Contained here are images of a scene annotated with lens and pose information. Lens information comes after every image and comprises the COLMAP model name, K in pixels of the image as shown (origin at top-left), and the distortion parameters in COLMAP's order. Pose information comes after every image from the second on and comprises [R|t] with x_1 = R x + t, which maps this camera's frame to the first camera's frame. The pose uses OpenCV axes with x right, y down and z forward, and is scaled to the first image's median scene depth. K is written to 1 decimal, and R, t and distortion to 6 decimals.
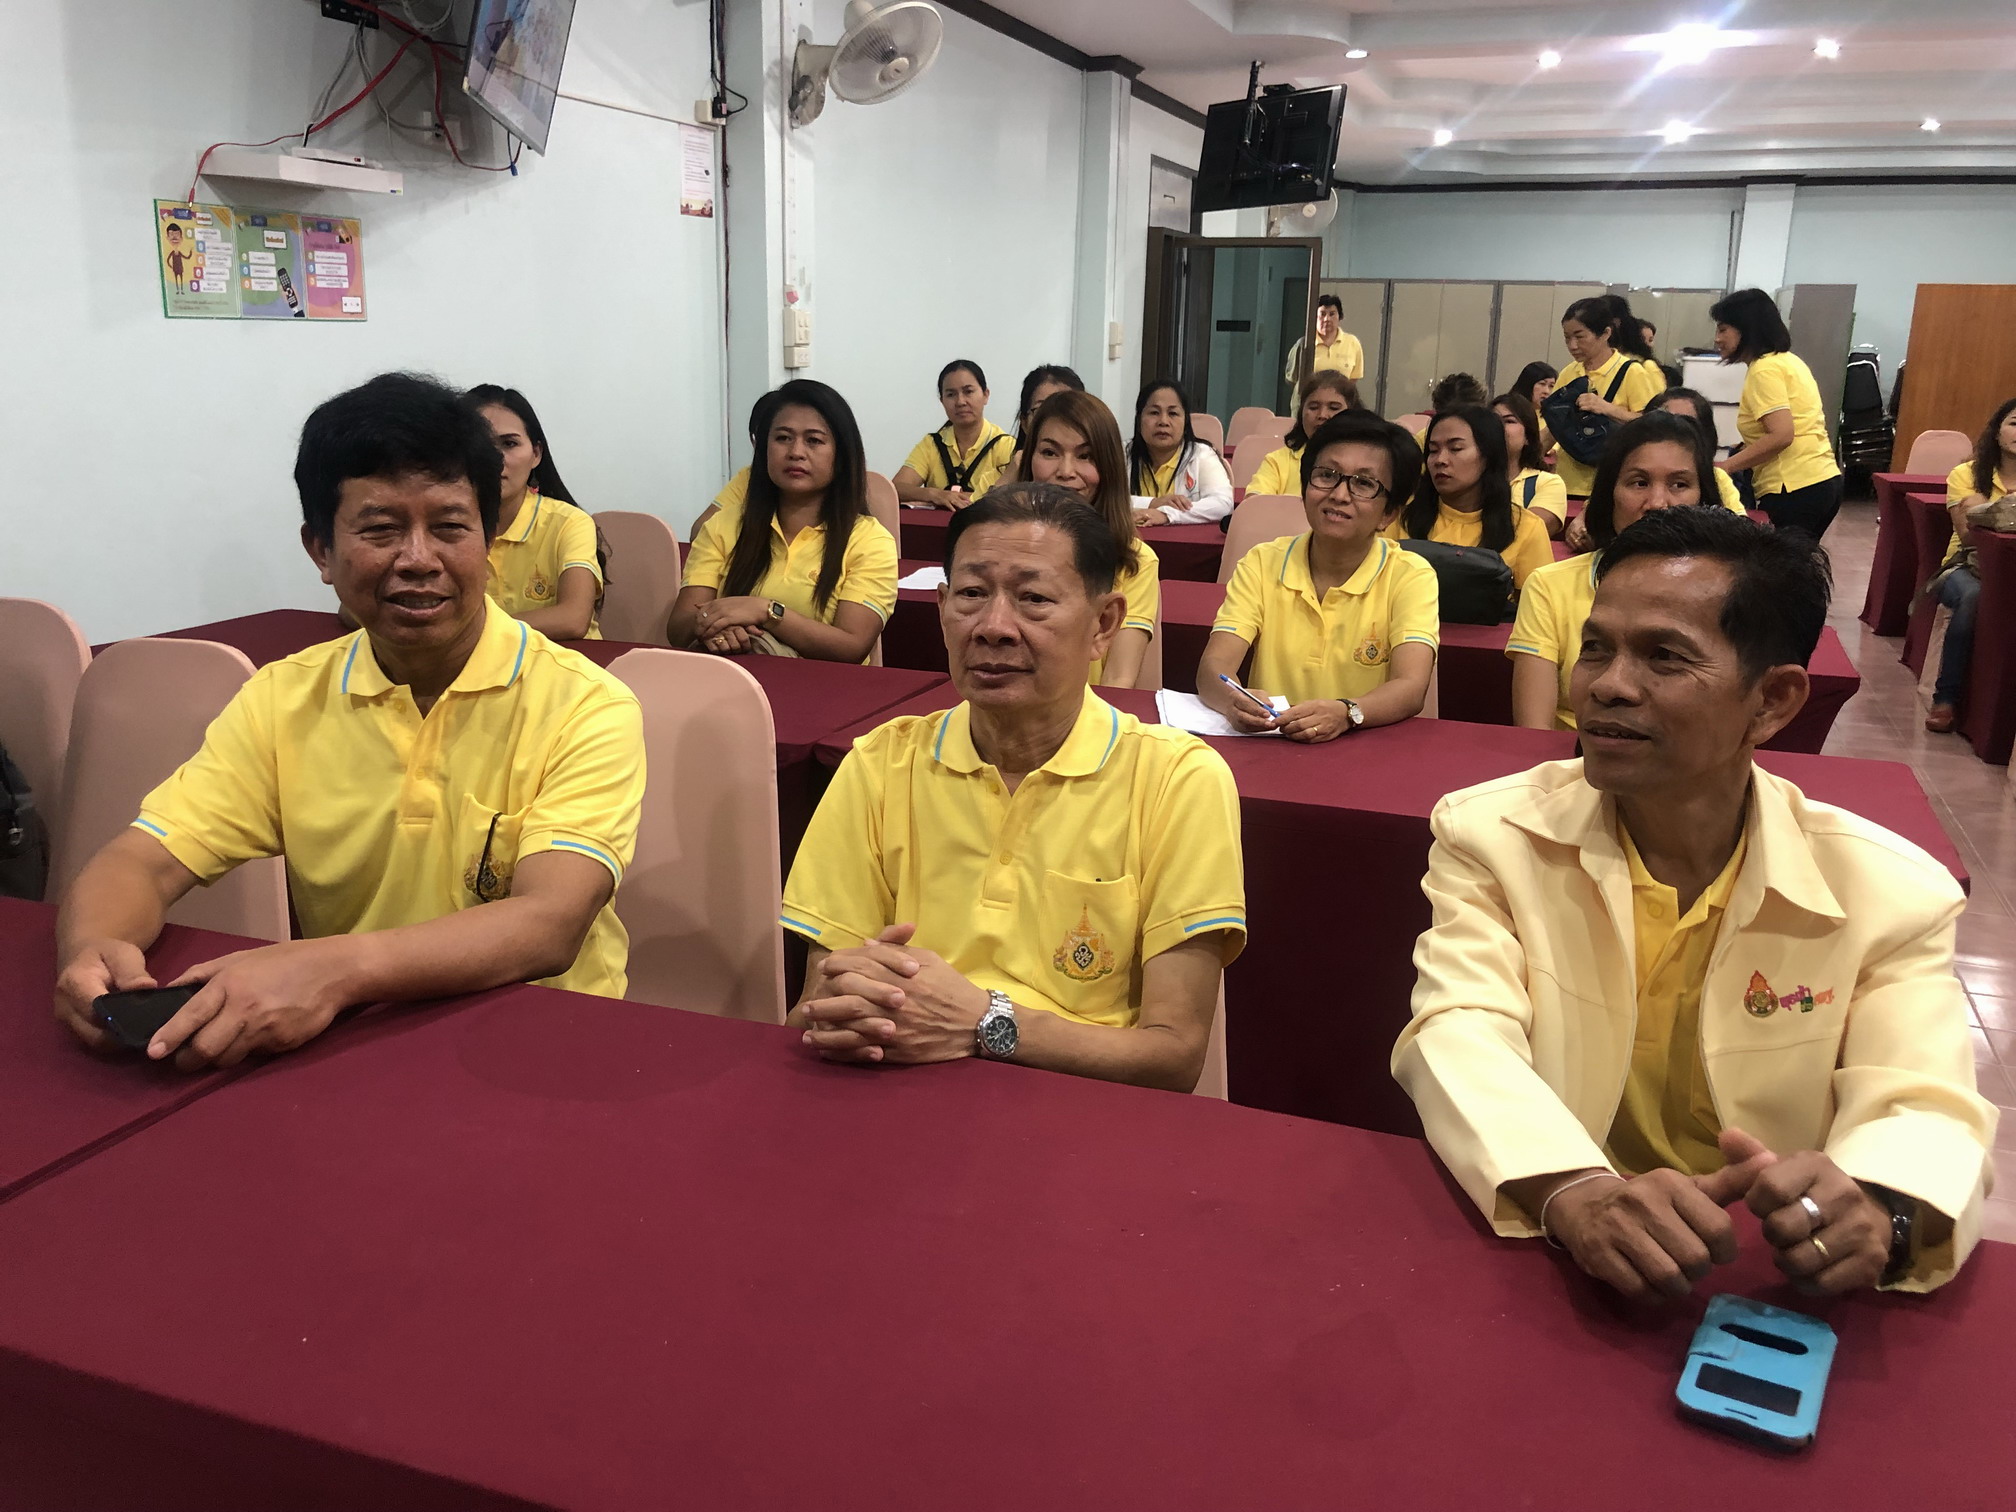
lens RADIAL K [[1676.3, 0, 1008.0], [0, 1676.3, 756.0], [0, 0, 1]] dist [0.005063, 0.009128]
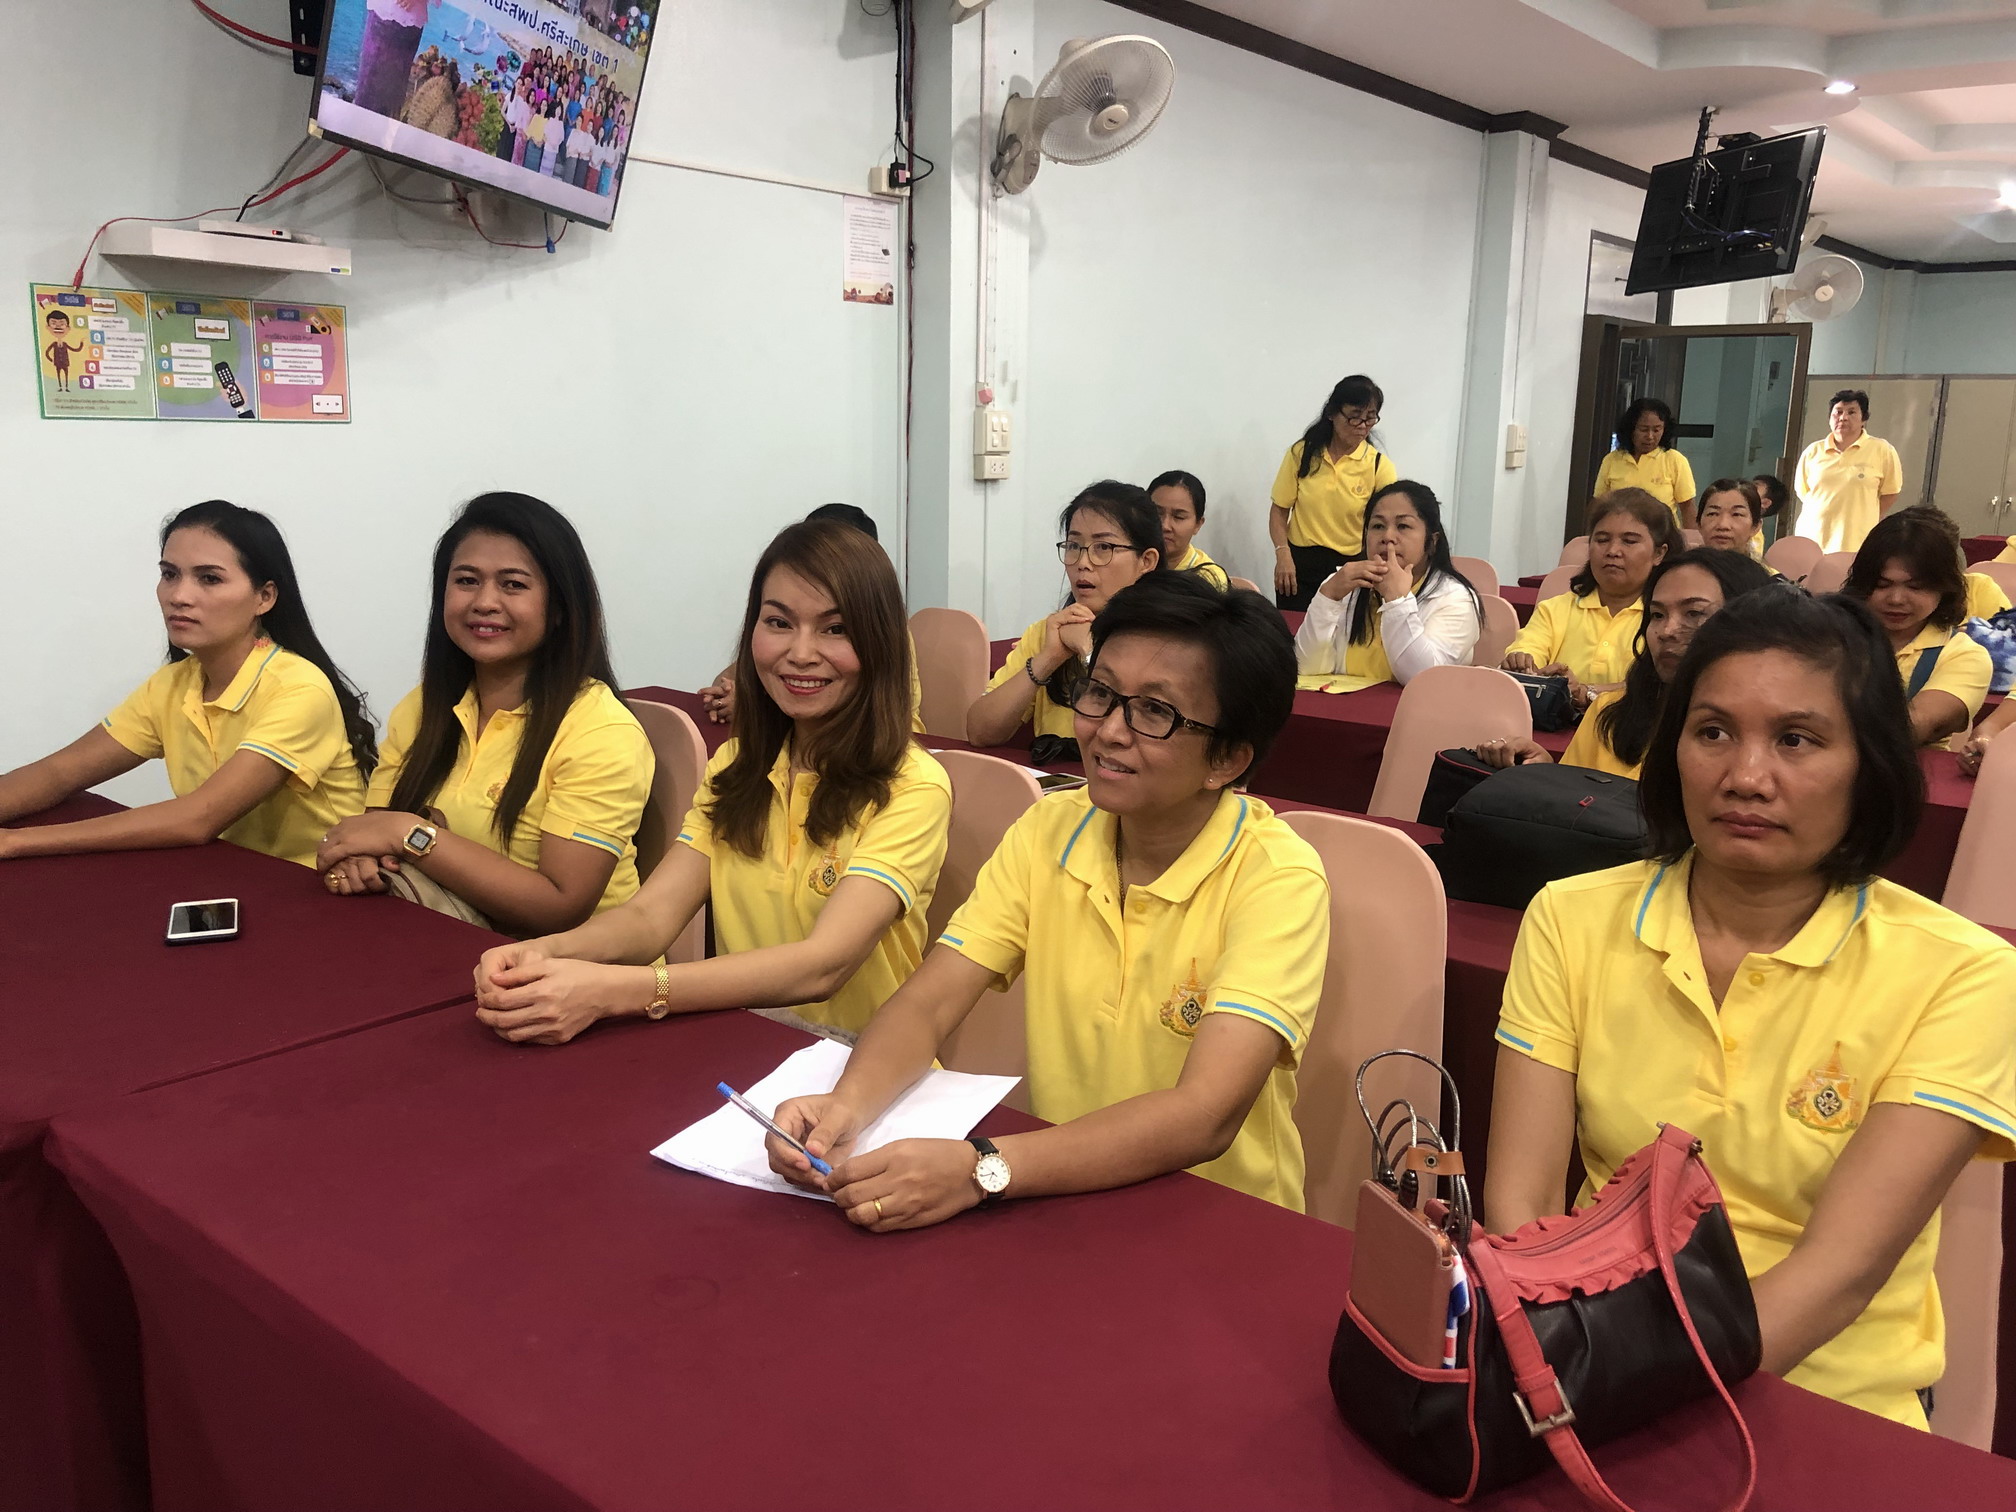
lens RADIAL K [[1633.9, 0, 1009.0], [0, 1633.9, 785.0], [0, 0, 1]] dist [0.011882, -0.003523]
pose [[0.943189, 0.069545, -0.324897, 0.209886], [-0.082216, 0.996290, -0.025418, -0.075028], [0.321924, 0.050686, 0.945408, 0.301972]]
